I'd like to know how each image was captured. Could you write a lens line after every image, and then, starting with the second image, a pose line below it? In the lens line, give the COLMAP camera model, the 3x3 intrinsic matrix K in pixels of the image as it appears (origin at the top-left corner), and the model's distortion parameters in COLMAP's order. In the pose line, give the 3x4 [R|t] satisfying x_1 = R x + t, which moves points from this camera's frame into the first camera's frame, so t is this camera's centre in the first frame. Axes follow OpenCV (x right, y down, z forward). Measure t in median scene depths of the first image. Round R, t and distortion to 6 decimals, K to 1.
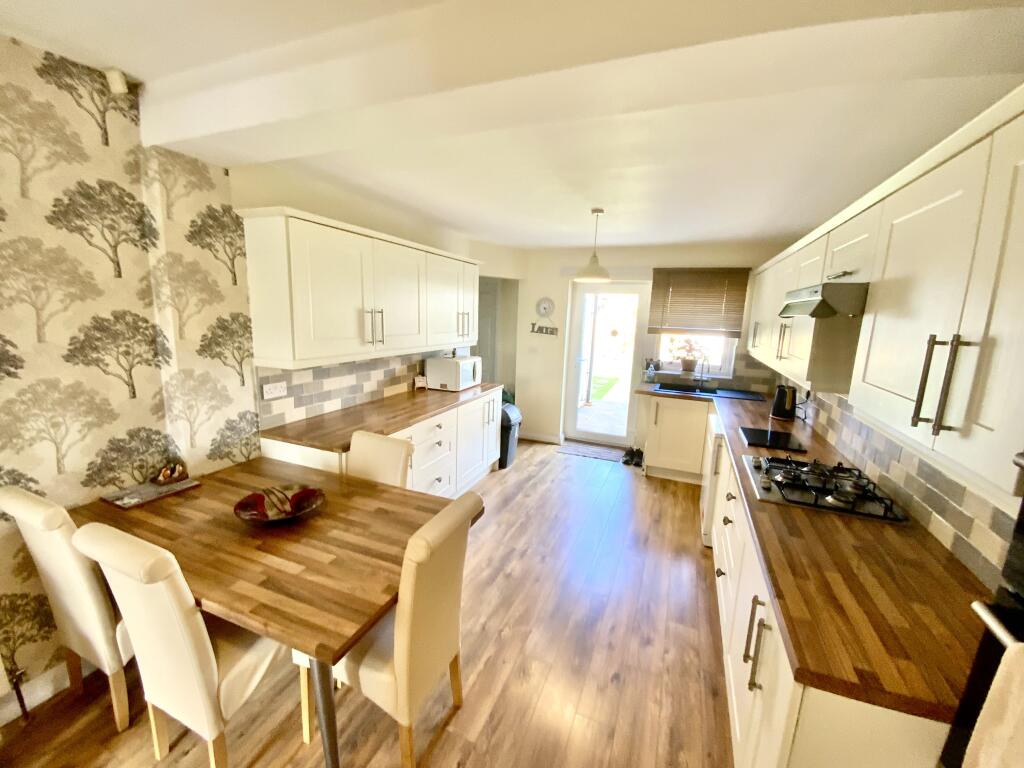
lens RADIAL K [[414.1, 0, 512.0], [0, 414.1, 384.0], [0, 0, 1]] dist [0.014366, -0.013727]
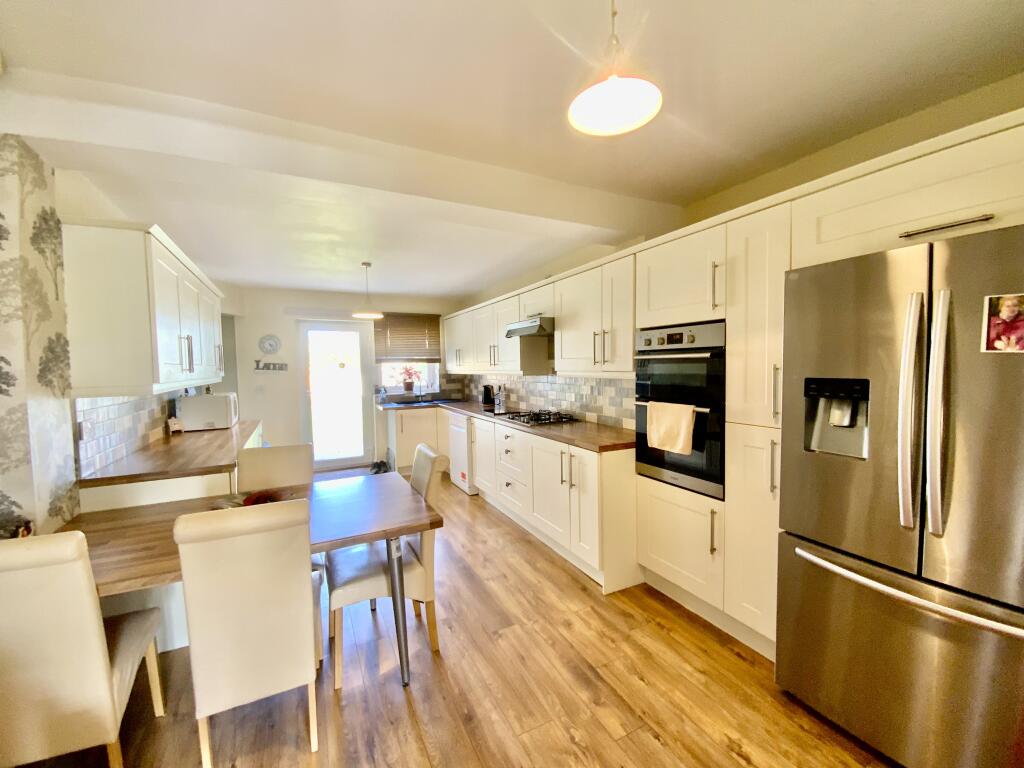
lens RADIAL K [[414.1, 0, 512.0], [0, 414.1, 384.0], [0, 0, 1]] dist [0.014366, -0.013727]
pose [[0.651271, -0.083061, 0.754286, -0.687164], [0.170456, 0.984603, -0.038753, 0.109880], [-0.739453, 0.153811, 0.655401, -0.178130]]
